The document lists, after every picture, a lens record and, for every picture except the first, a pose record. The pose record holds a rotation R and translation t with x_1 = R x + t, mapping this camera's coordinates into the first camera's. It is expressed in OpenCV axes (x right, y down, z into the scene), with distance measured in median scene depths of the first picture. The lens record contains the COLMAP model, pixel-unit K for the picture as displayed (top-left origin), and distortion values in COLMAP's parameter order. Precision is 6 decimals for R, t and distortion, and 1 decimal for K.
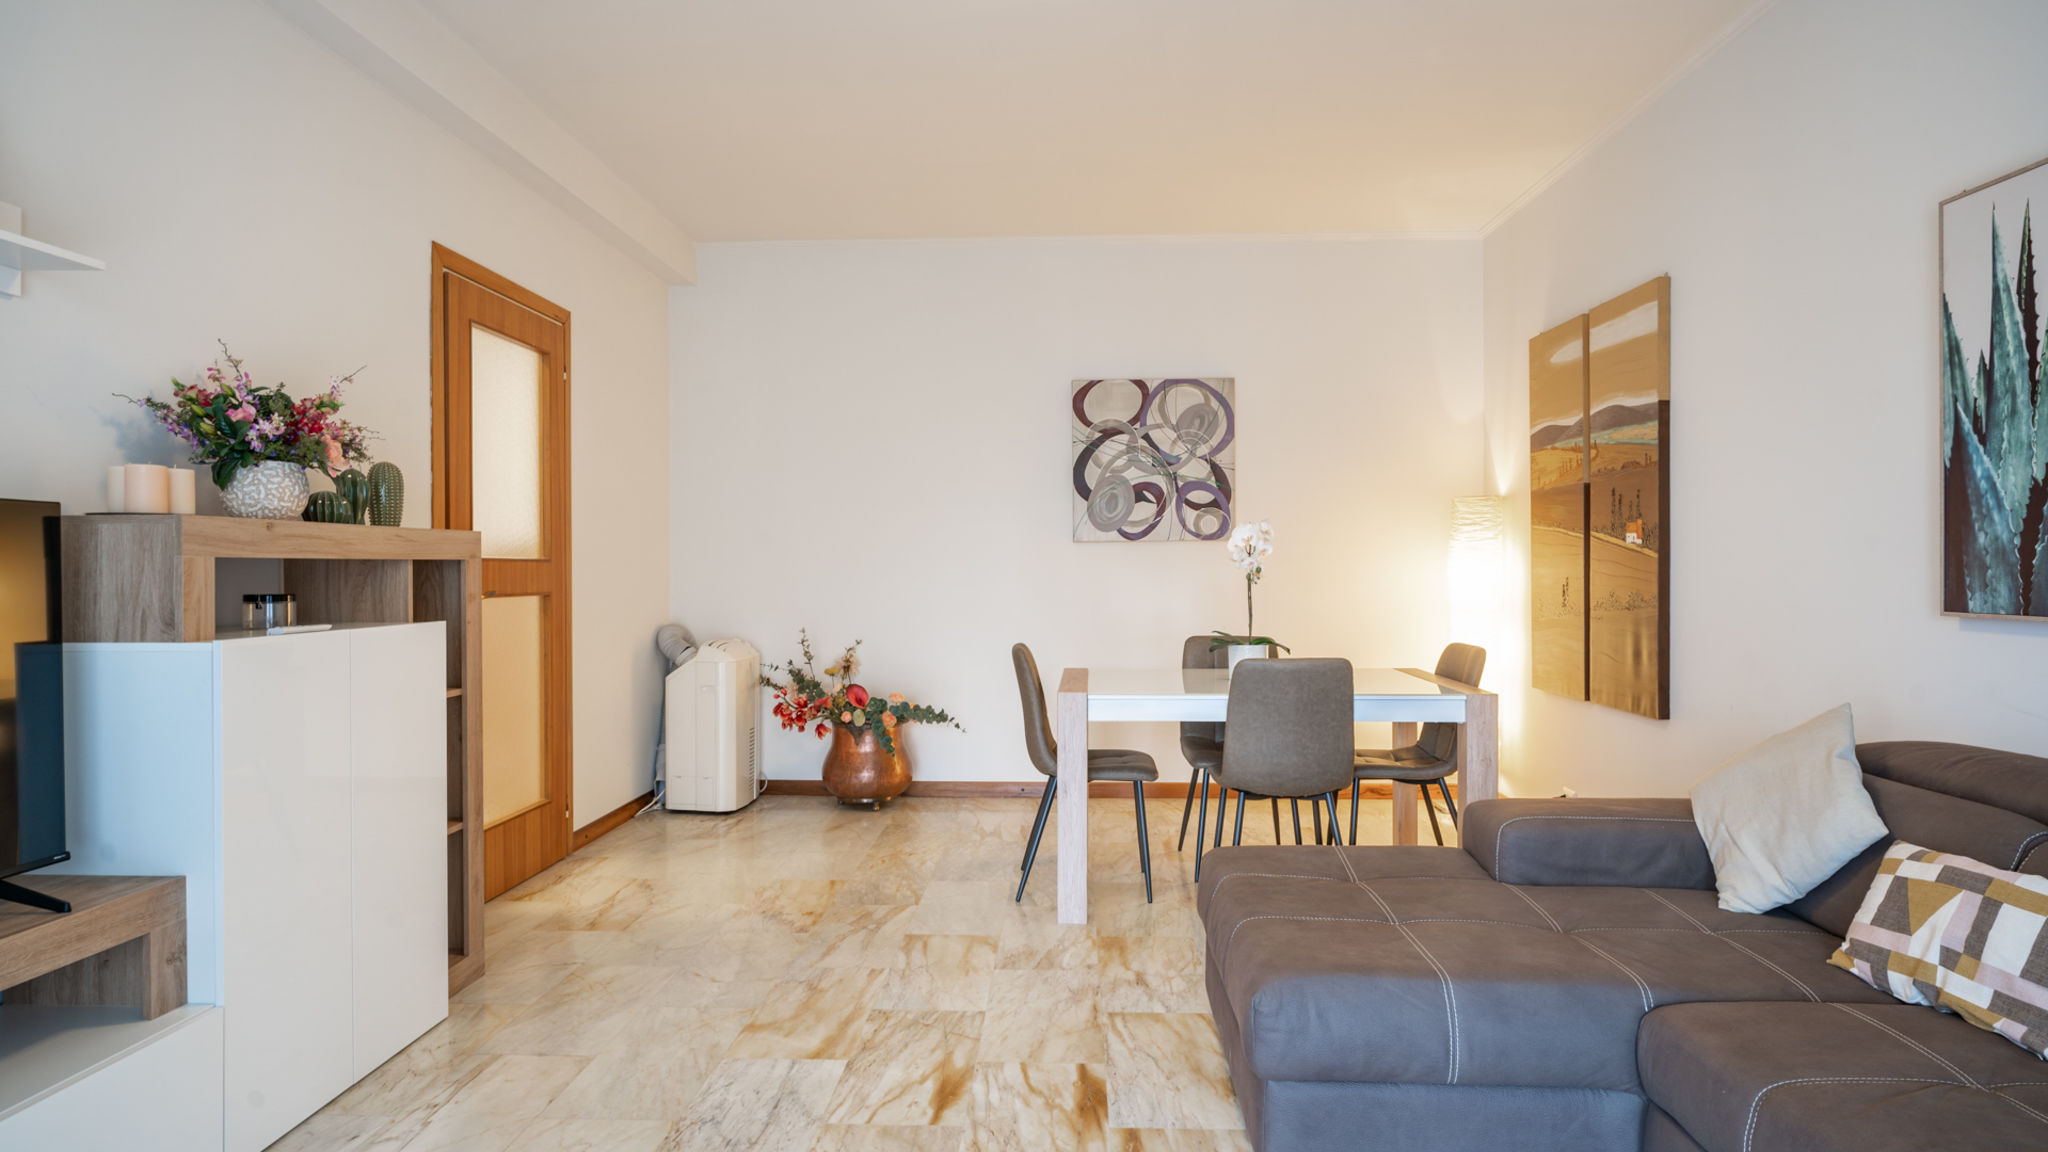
lens RADIAL K [[1125.2, 0, 1024.0], [0, 1125.2, 576.0], [0, 0, 1]] dist [0.000904, -0.000002]
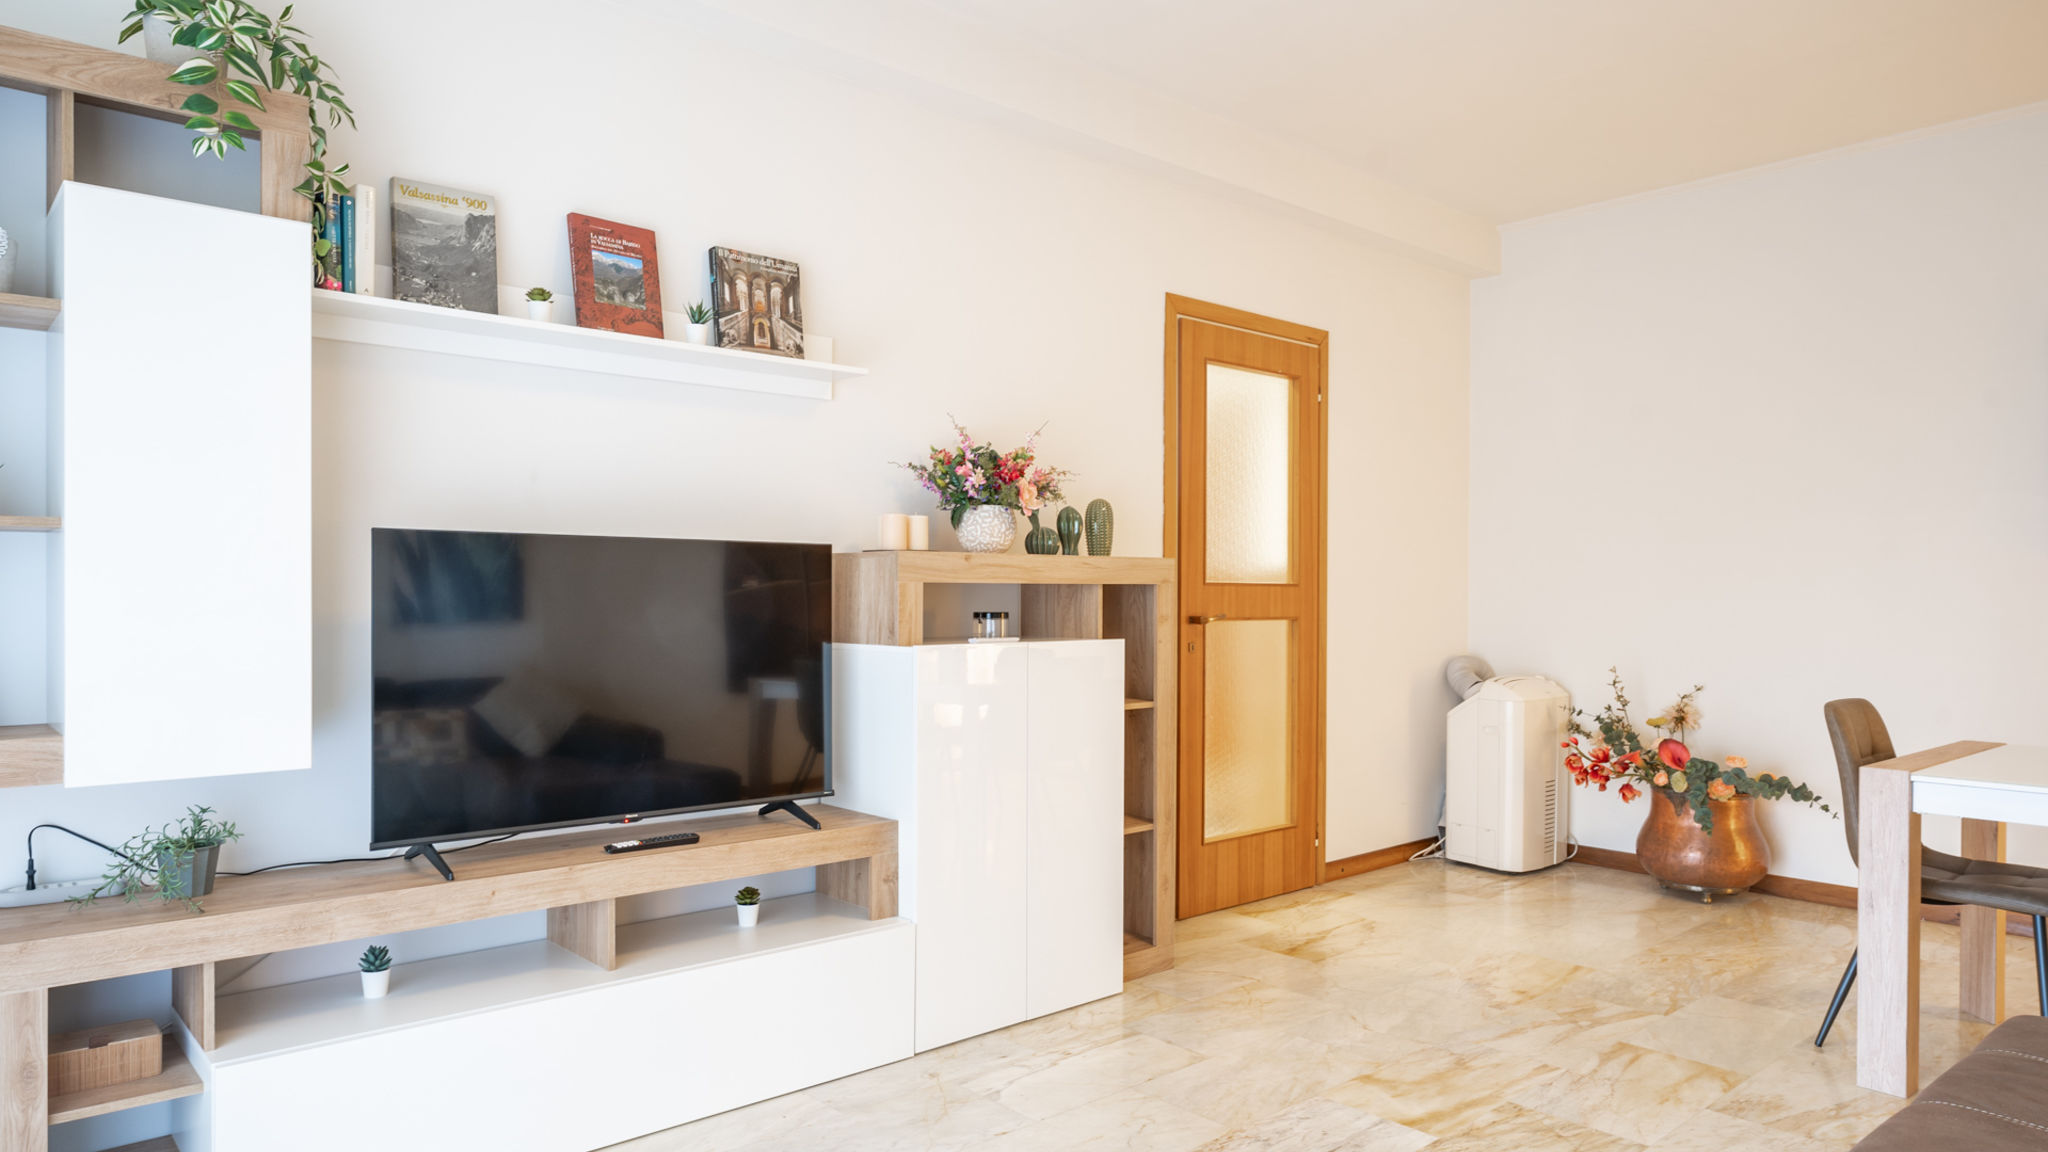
lens RADIAL K [[1269.0, 0, 951.3], [0, 1269.0, 601.7], [0, 0, 1]] dist [0.001099, 0.001277]
pose [[0.676454, 0.009841, -0.736419, 0.318802], [-0.010262, 0.999940, 0.003936, -0.000388], [0.736413, 0.004895, 0.676514, 0.019531]]
